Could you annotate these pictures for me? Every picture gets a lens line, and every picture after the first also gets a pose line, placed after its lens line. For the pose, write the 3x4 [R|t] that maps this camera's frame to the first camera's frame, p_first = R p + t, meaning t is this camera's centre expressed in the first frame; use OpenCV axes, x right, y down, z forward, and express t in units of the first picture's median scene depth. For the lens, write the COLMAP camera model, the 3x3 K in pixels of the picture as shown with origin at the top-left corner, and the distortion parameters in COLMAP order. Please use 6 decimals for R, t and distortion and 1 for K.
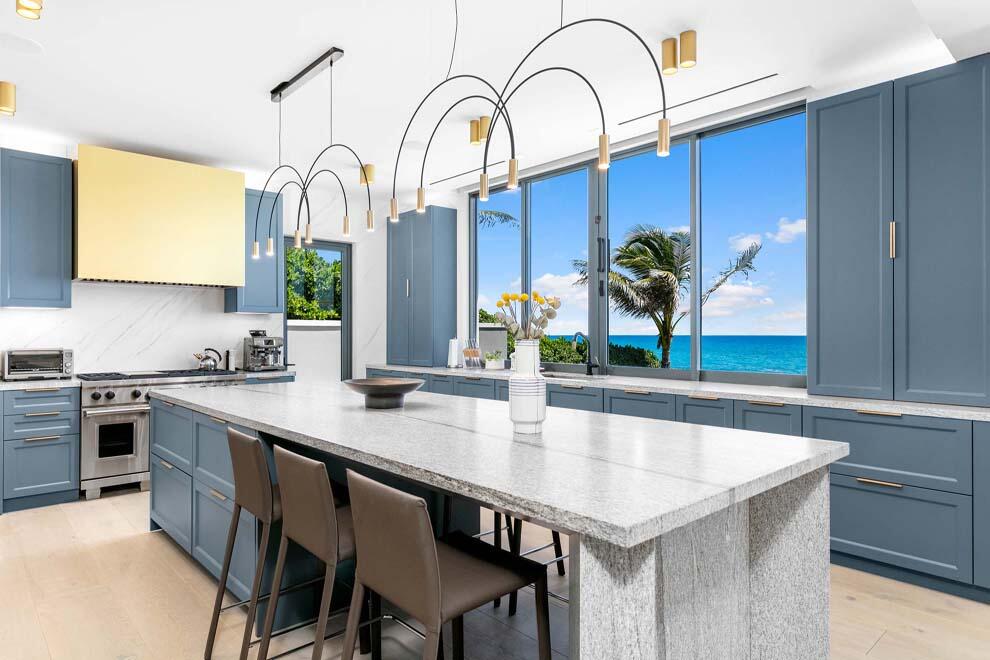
lens RADIAL K [[575.6, 0, 495.0], [0, 575.6, 330.0], [0, 0, 1]] dist [0.017662, -0.000502]
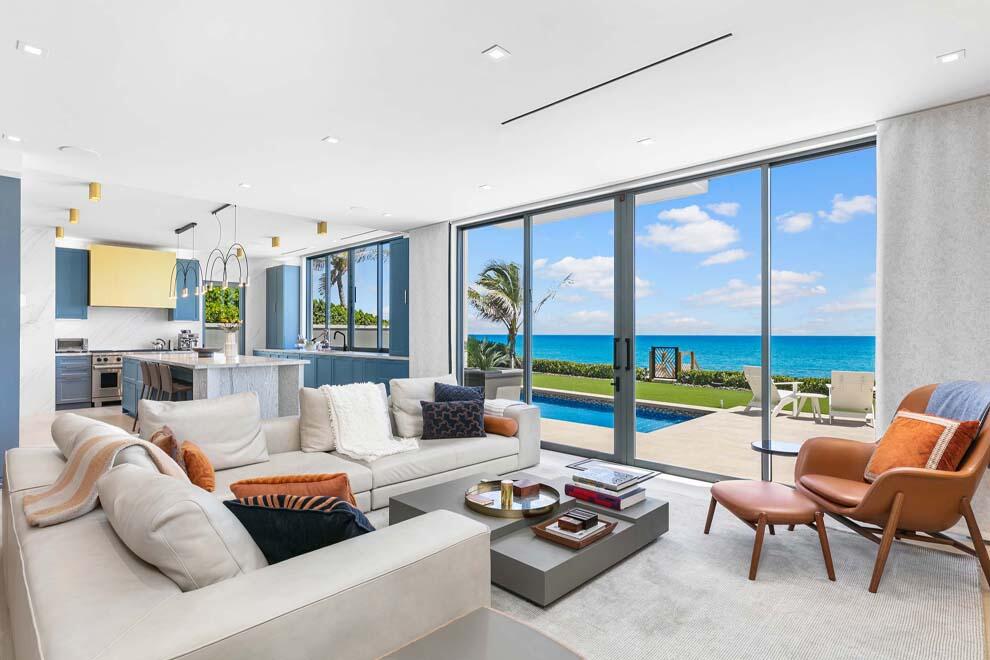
lens RADIAL K [[510.4, 0, 495.0], [0, 510.4, 330.0], [0, 0, 1]] dist [0.025873, 0.000127]
pose [[0.999100, 0.002659, 0.042322, 0.679245], [-0.002612, 0.999996, -0.001150, 0.000346], [-0.042325, 0.001039, 0.999103, -0.956893]]
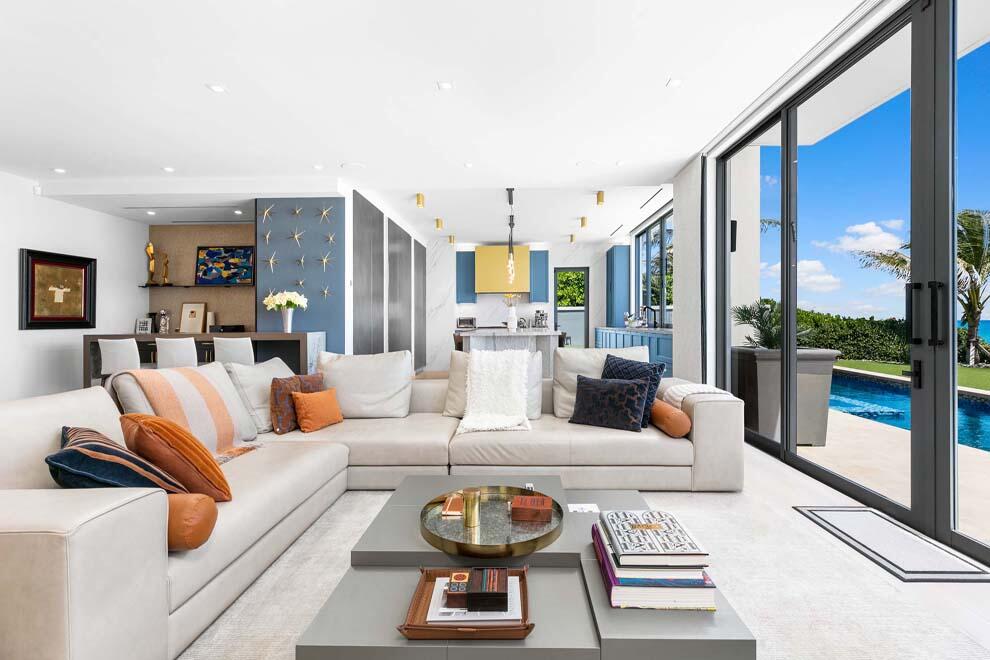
lens RADIAL K [[481.0, 0, 497.8], [0, 481.0, 323.6], [0, 0, 1]] dist [0.003434, 0.000063]
pose [[0.710898, -0.002899, -0.703289, 0.997566], [0.010089, 0.999931, 0.006077, 0.048594], [0.703222, -0.011416, 0.710878, -0.599604]]
